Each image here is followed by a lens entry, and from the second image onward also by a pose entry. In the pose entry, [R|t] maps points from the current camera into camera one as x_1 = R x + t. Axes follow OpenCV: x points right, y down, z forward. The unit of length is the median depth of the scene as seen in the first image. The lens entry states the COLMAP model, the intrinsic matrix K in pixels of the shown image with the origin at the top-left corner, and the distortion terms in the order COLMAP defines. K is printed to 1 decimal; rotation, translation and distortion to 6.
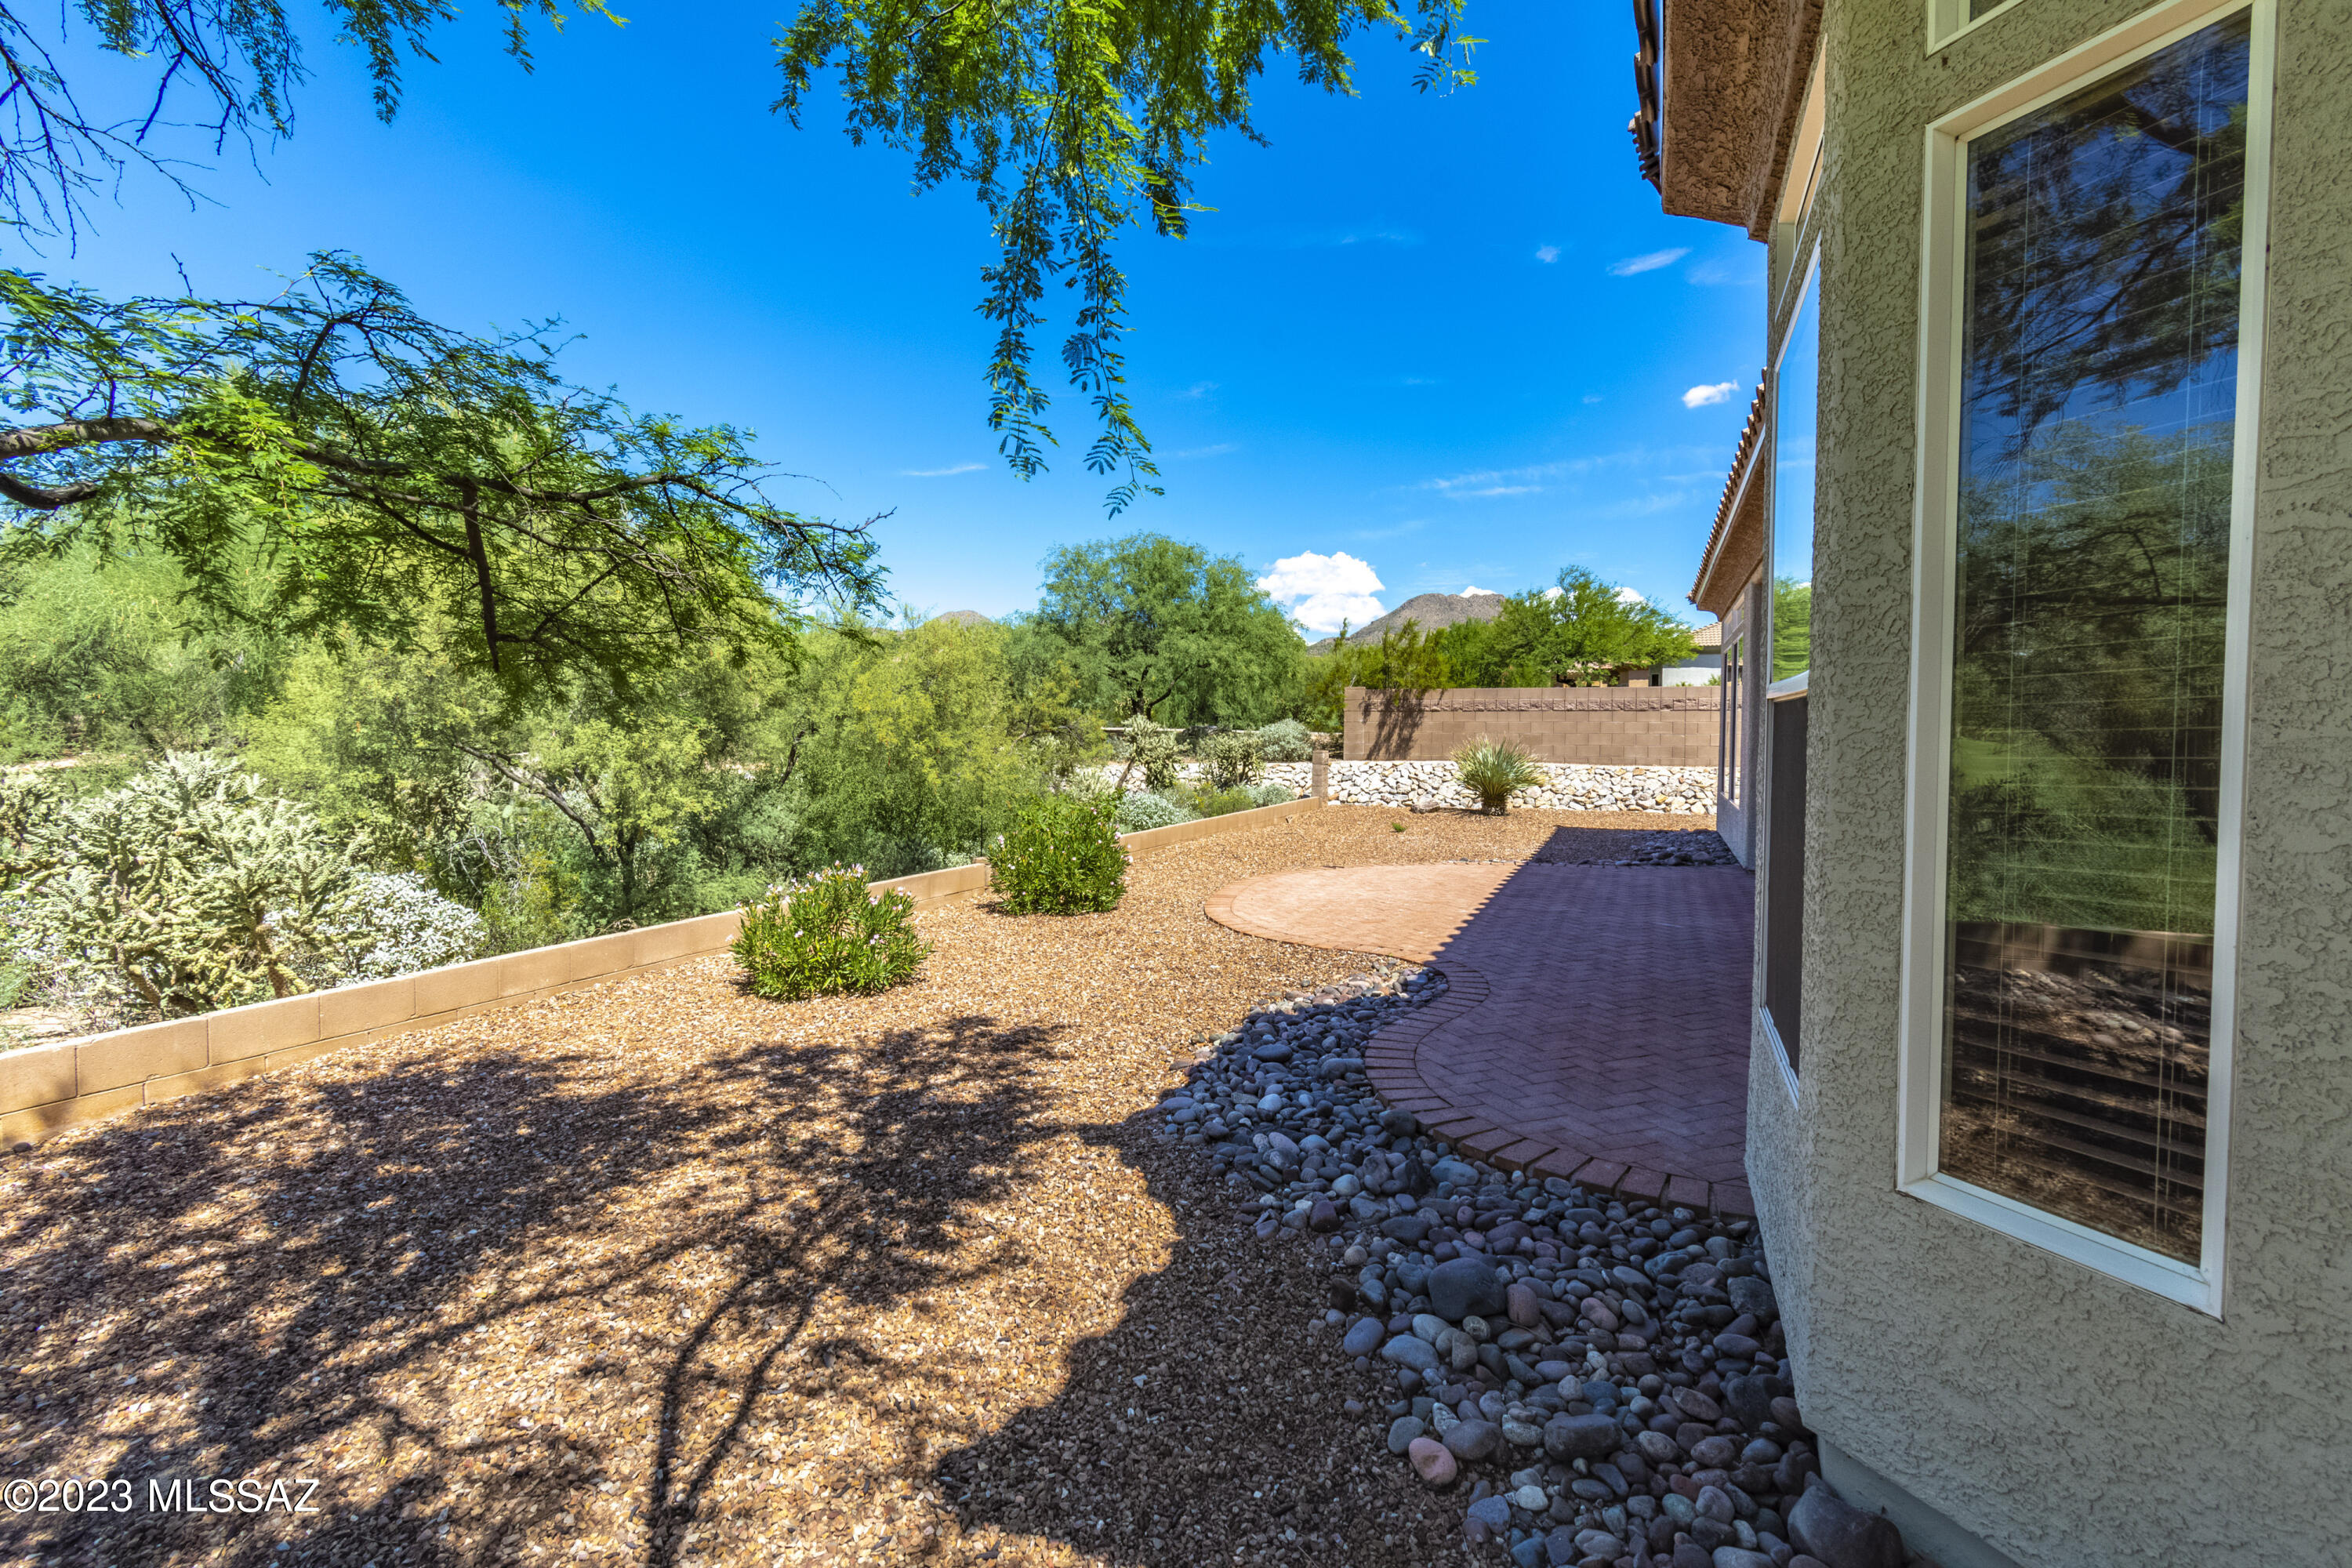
lens RADIAL K [[1047.4, 0, 1159.9], [0, 1047.4, 771.2], [0, 0, 1]] dist [-0.001852, -0.001121]
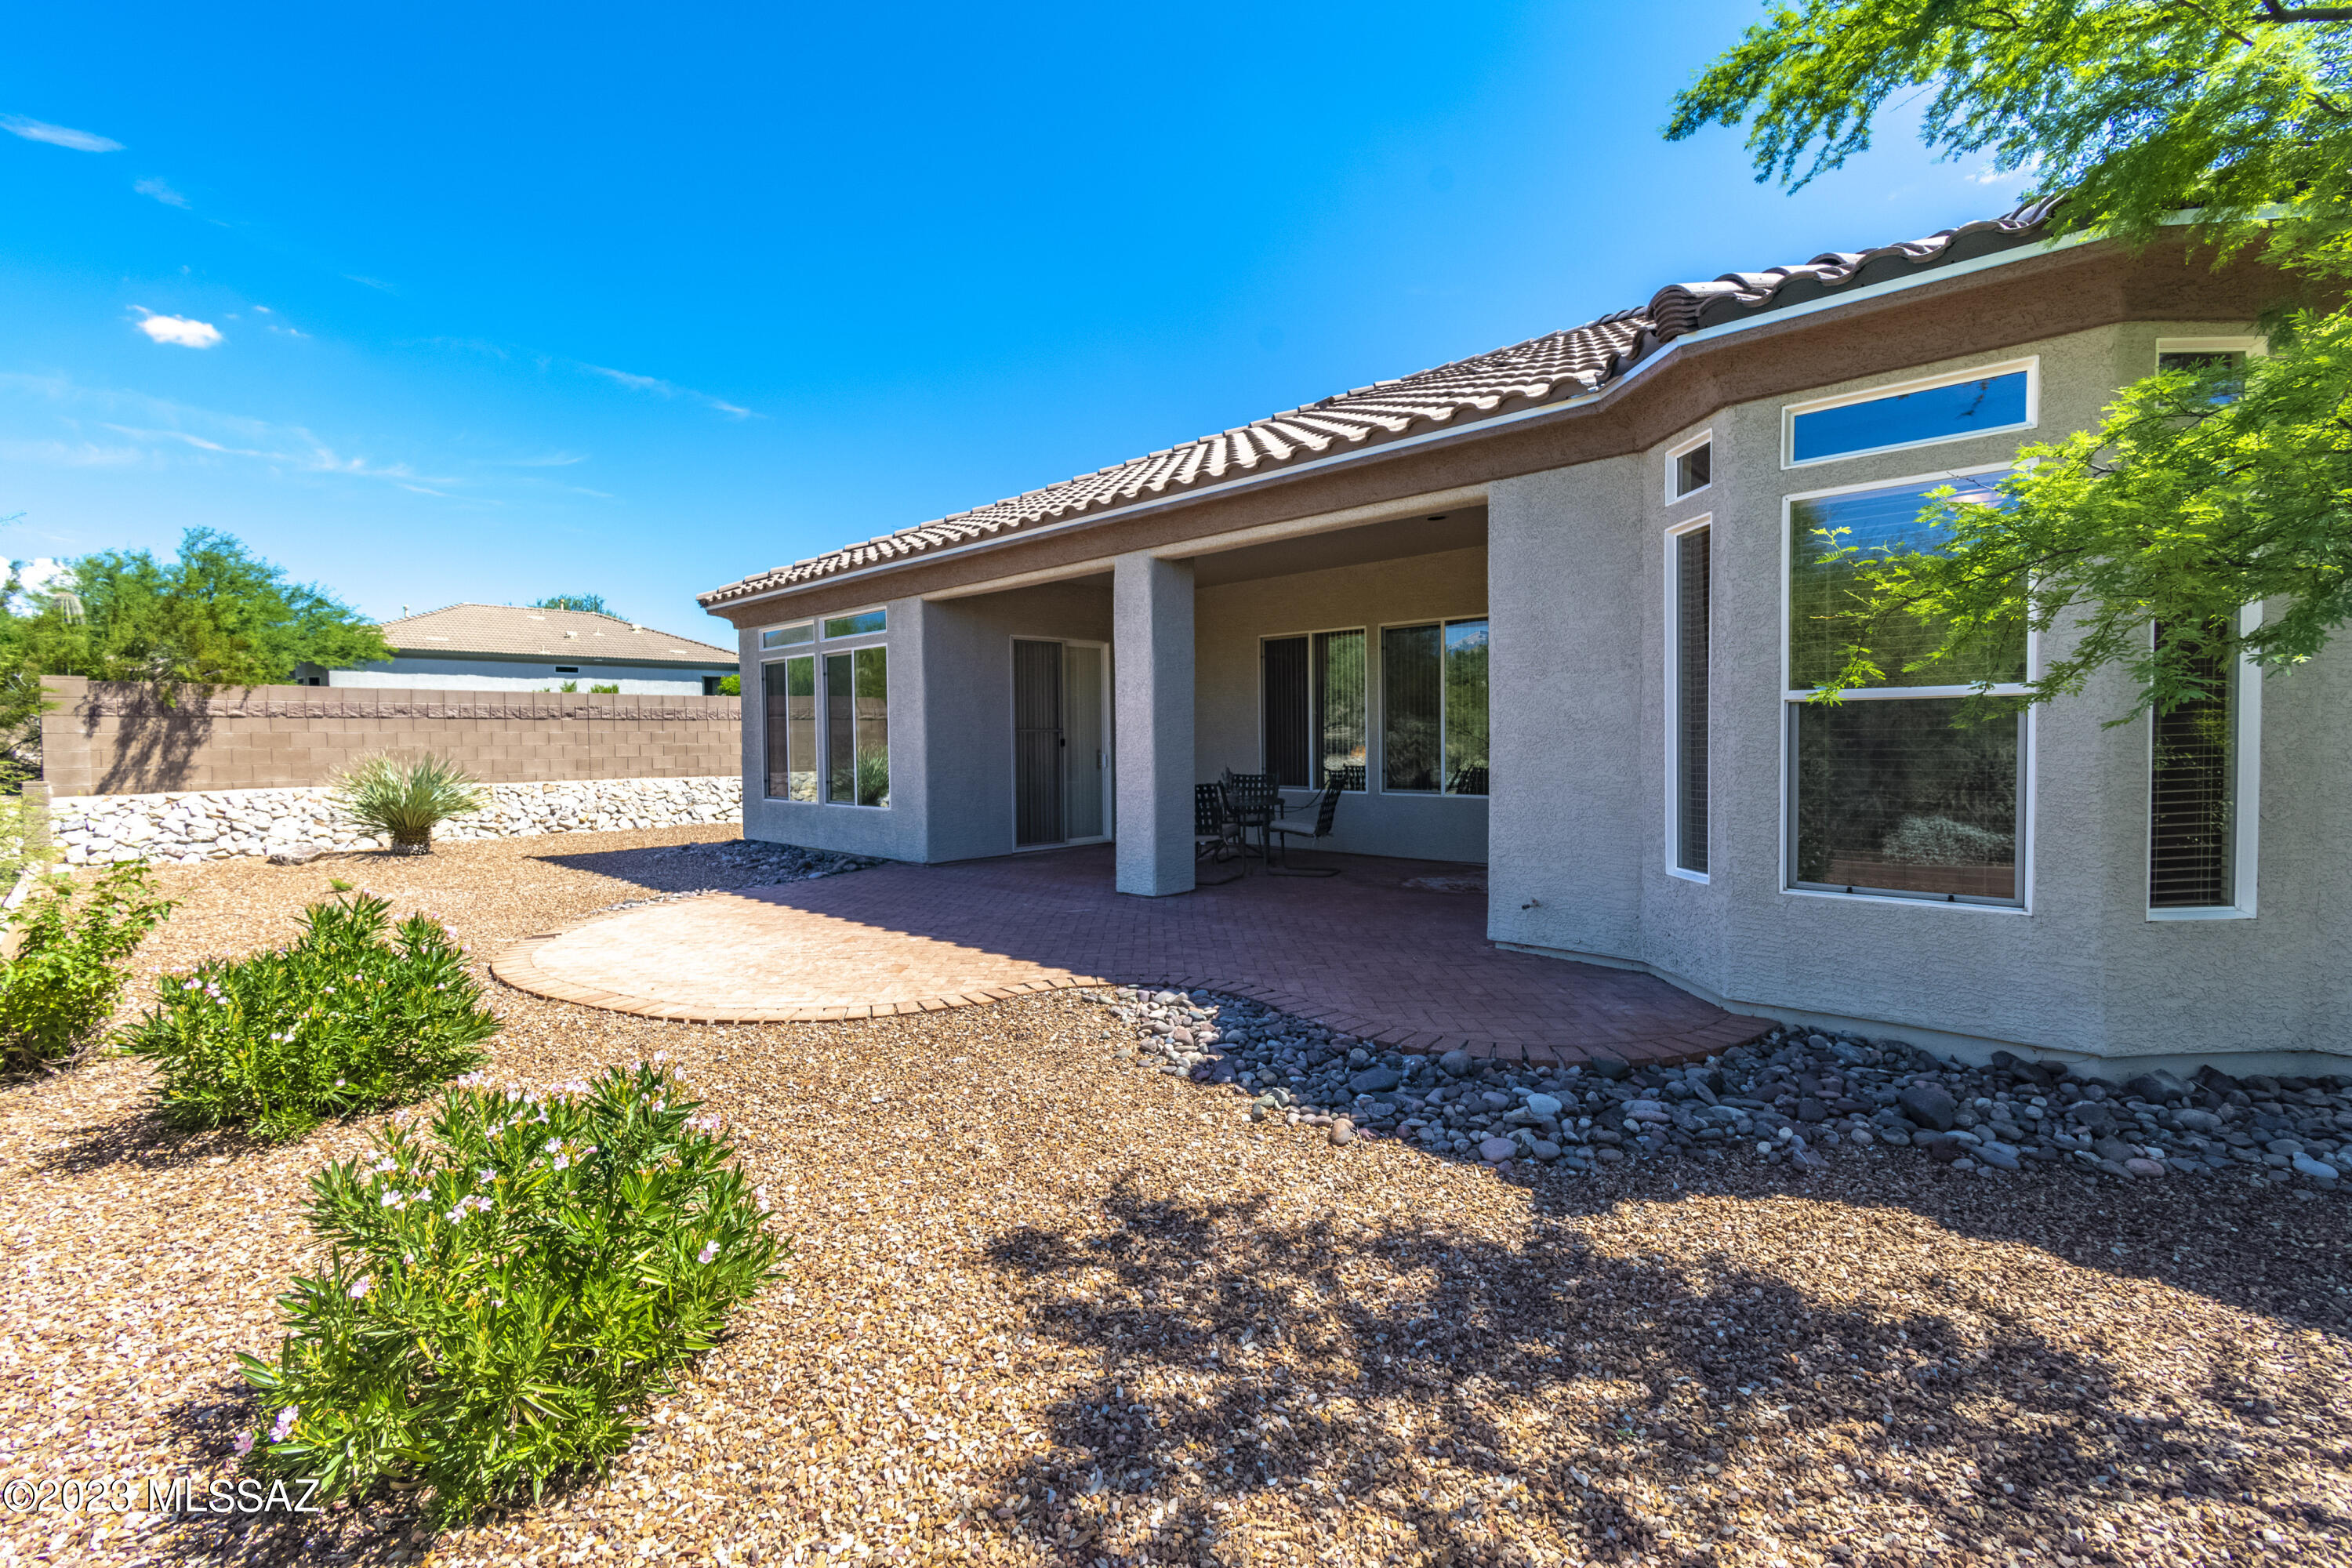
lens RADIAL K [[1047.4, 0, 1159.9], [0, 1047.4, 771.2], [0, 0, 1]] dist [-0.001852, -0.001121]
pose [[0.331478, -0.037550, 0.942716, -0.610151], [0.050164, 0.998496, 0.022133, -0.023279], [-0.942129, 0.039954, 0.332863, 0.660336]]
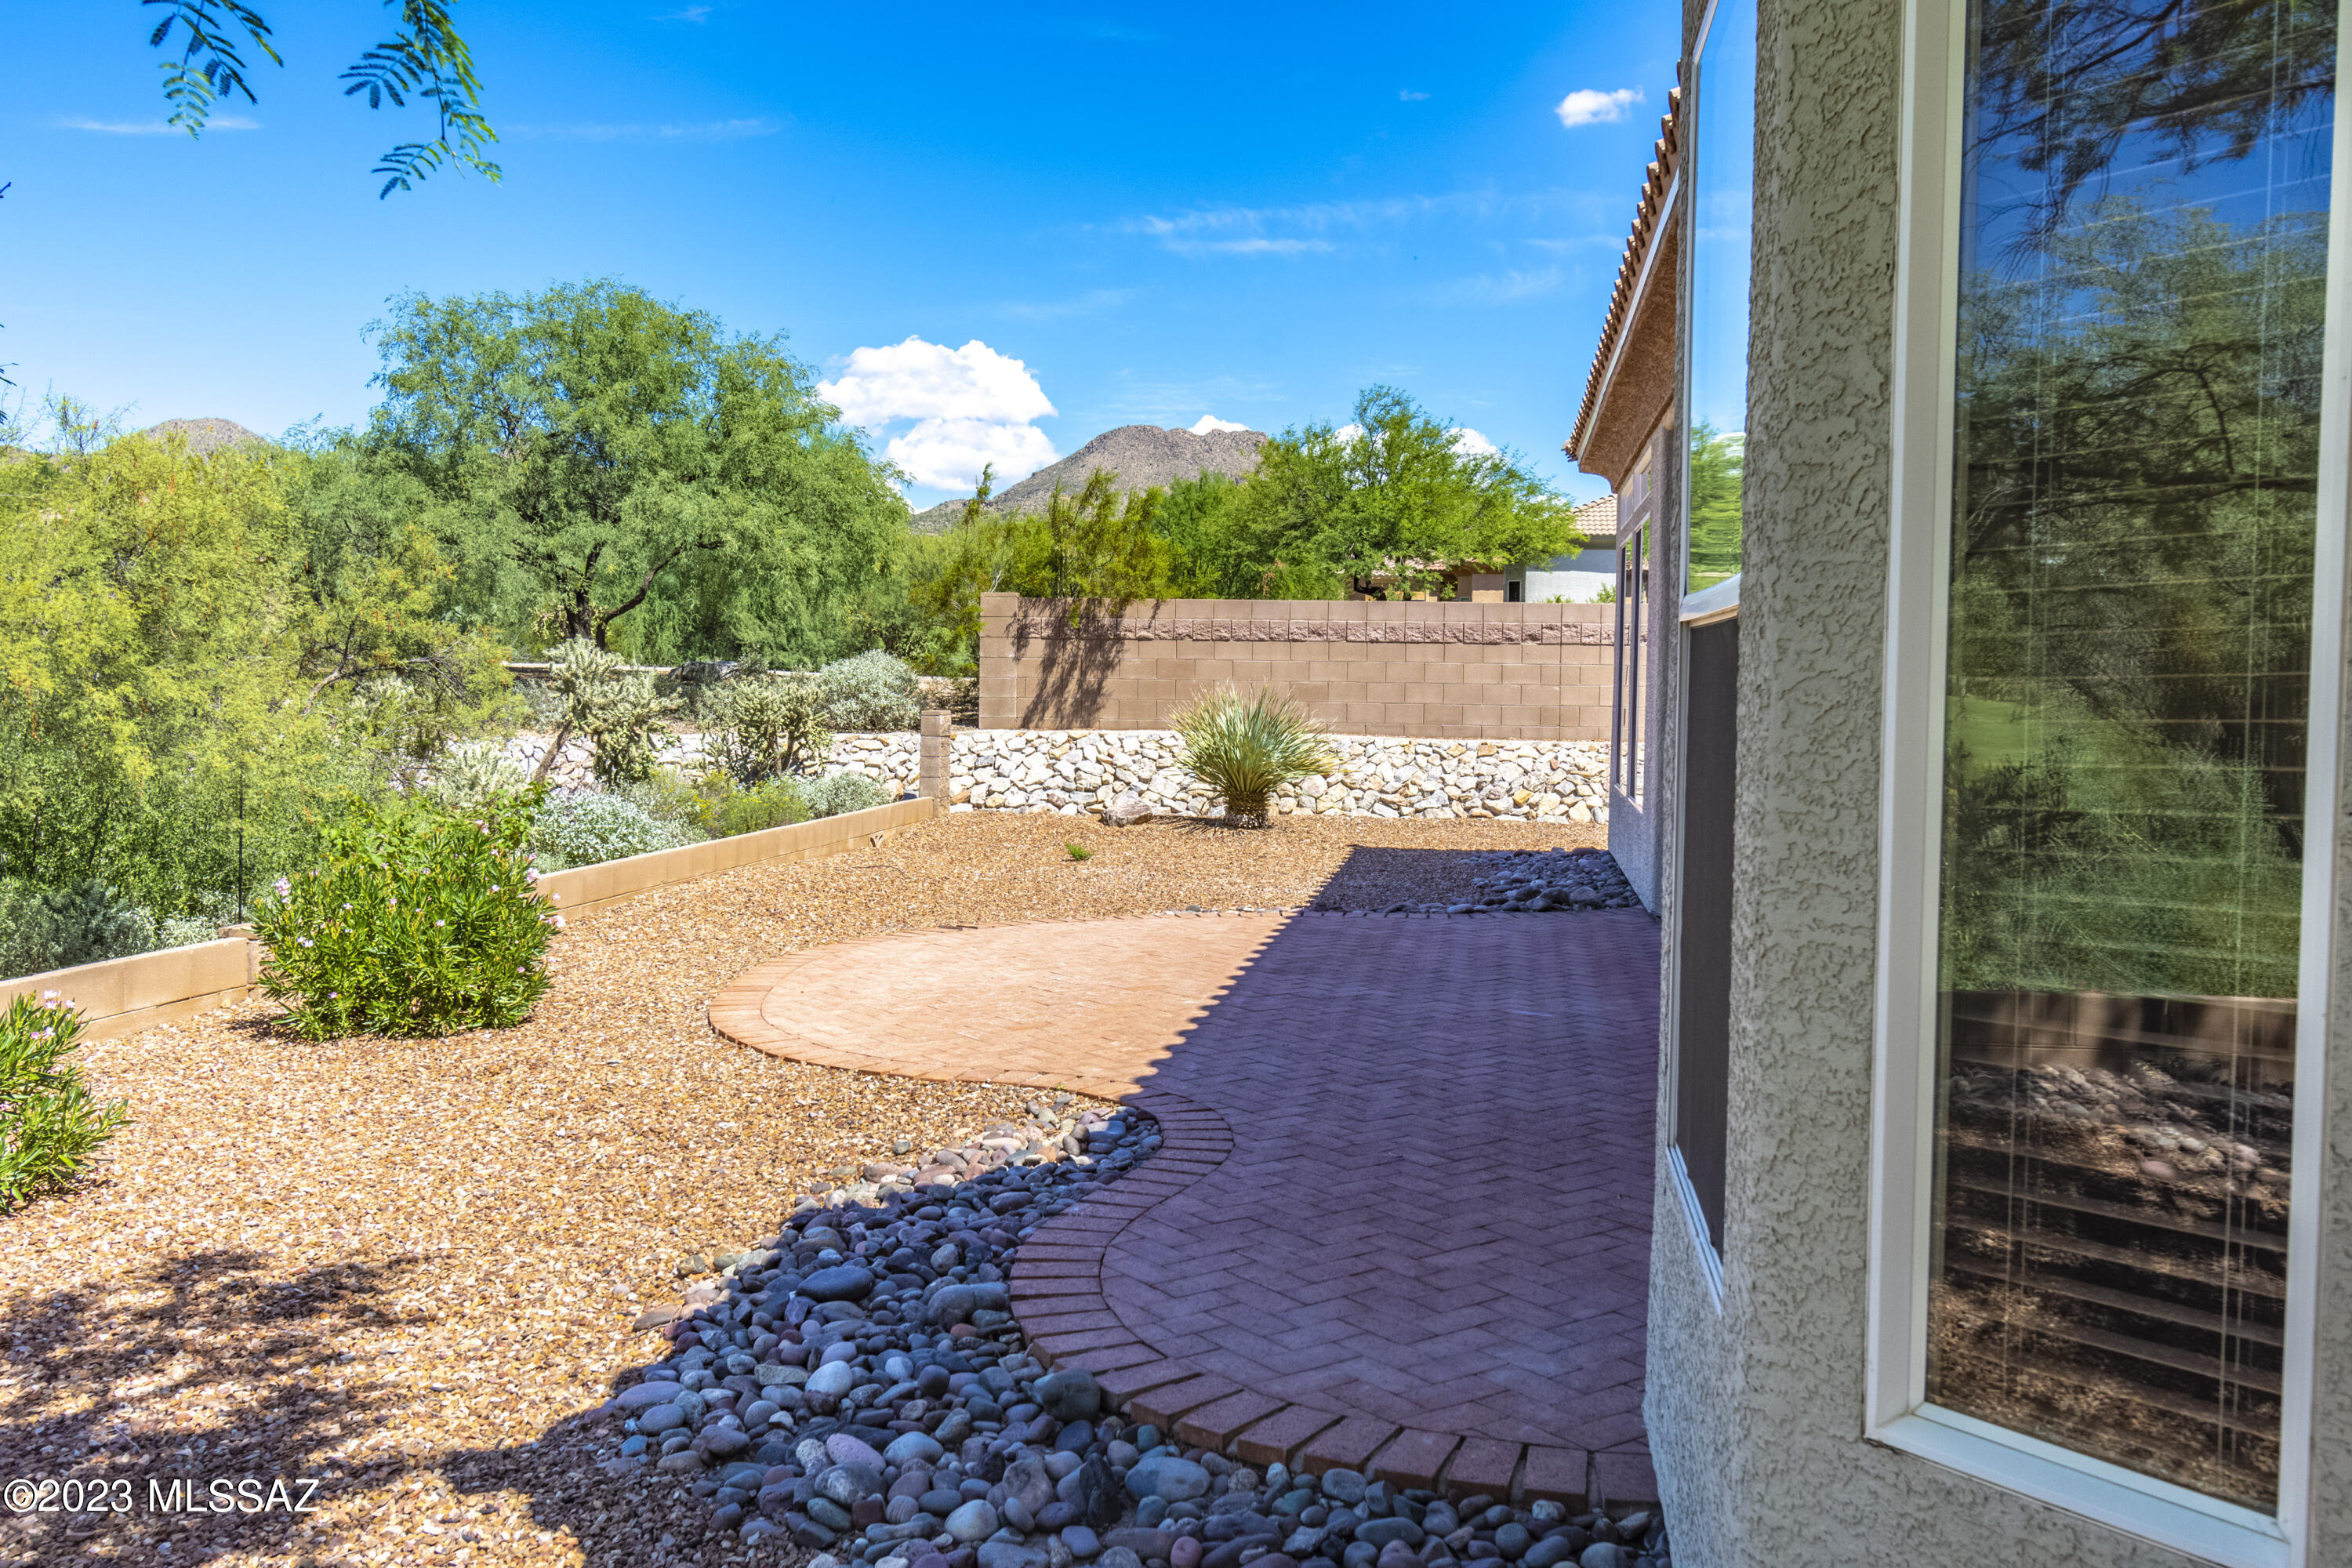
lens RADIAL K [[1971.1, 0, 1167.9], [0, 1971.1, 774.3], [0, 0, 1]] dist [-0.012903, 0.012884]
pose [[0.964413, -0.003463, 0.264379, 0.006605], [0.000214, 0.999924, 0.012318, 0.001473], [-0.264401, -0.011823, 0.964340, 0.006340]]
